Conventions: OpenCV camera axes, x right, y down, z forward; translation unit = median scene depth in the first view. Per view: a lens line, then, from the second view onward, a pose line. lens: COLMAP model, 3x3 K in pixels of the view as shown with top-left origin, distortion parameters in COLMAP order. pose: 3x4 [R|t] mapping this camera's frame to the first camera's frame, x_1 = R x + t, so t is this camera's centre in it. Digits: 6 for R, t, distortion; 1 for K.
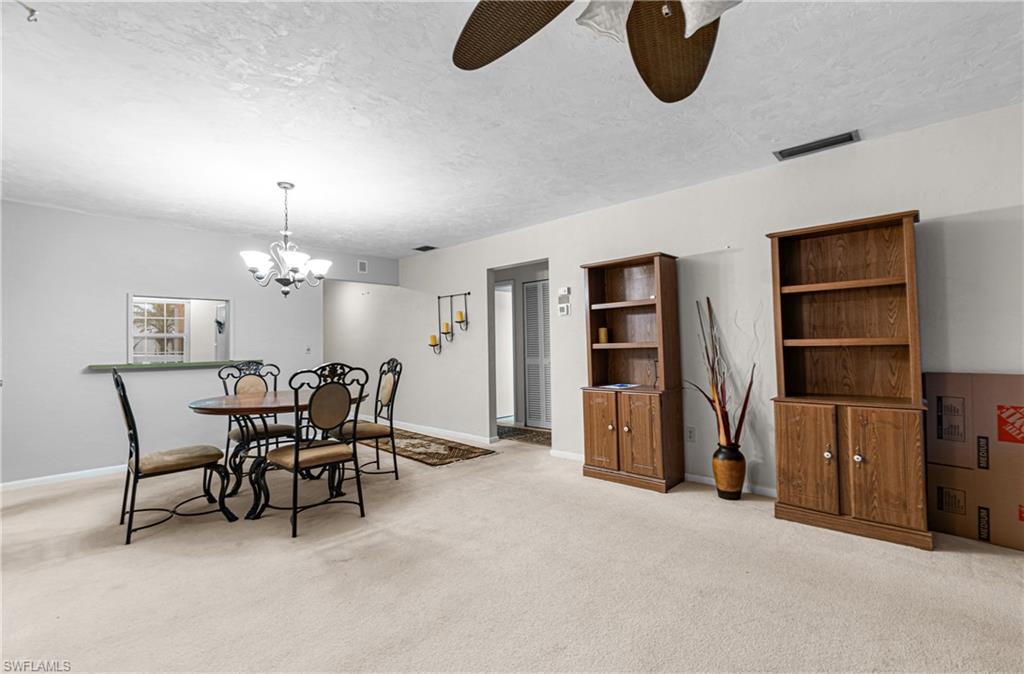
lens RADIAL K [[455.0, 0, 512.0], [0, 455.0, 337.0], [0, 0, 1]] dist [0.000737, -0.000146]
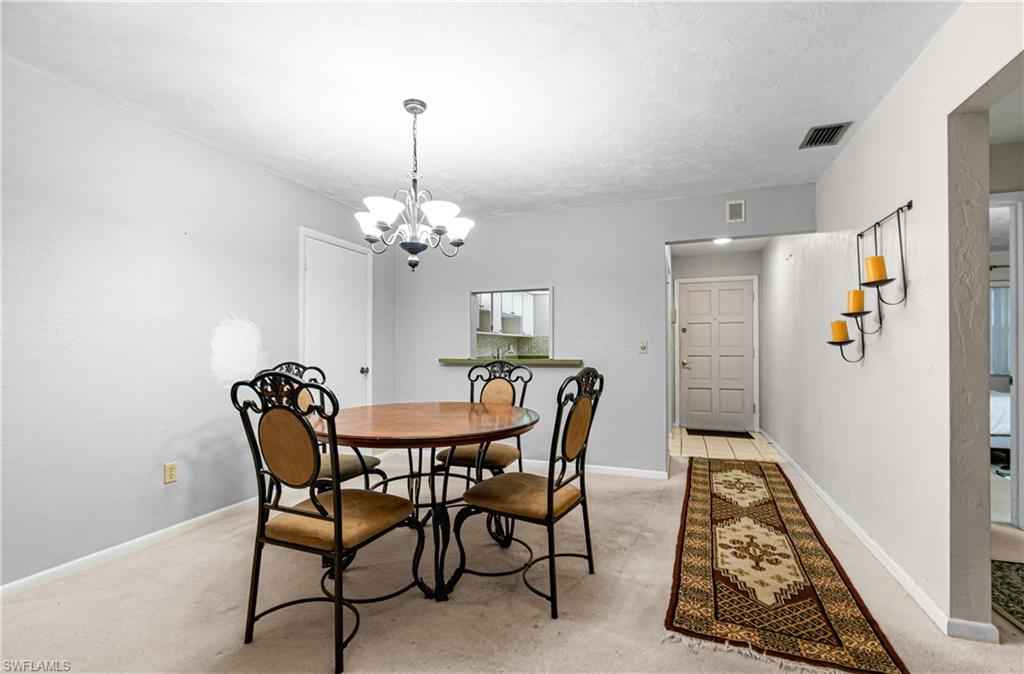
lens RADIAL K [[453.6, 0, 519.9], [0, 453.6, 346.3], [0, 0, 1]] dist [0.001458, 0.000059]
pose [[0.398837, 0.014917, -0.916901, 0.175010], [0.012227, 0.999692, 0.021583, 0.012789], [0.916941, -0.019819, 0.398531, 0.778653]]
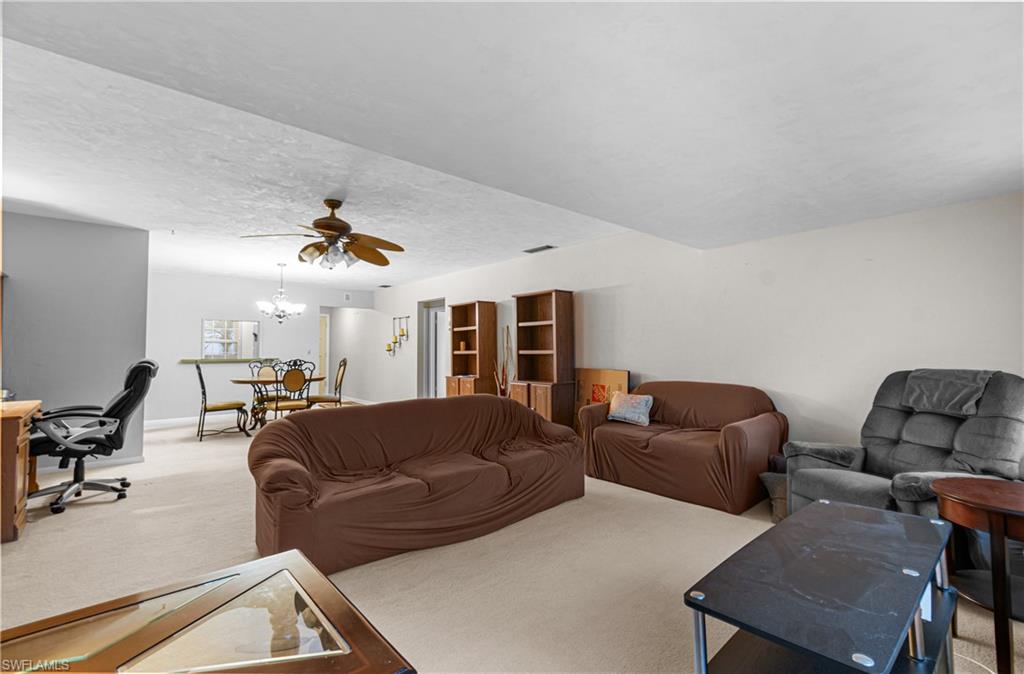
lens RADIAL K [[443.3, 0, 512.0], [0, 443.3, 337.0], [0, 0, 1]] dist [-0.000400, -0.000001]
pose [[0.995359, 0.010173, -0.095687, 0.565781], [-0.010953, 0.999911, -0.007628, -0.028205], [0.095601, 0.008641, 0.995382, -0.657850]]
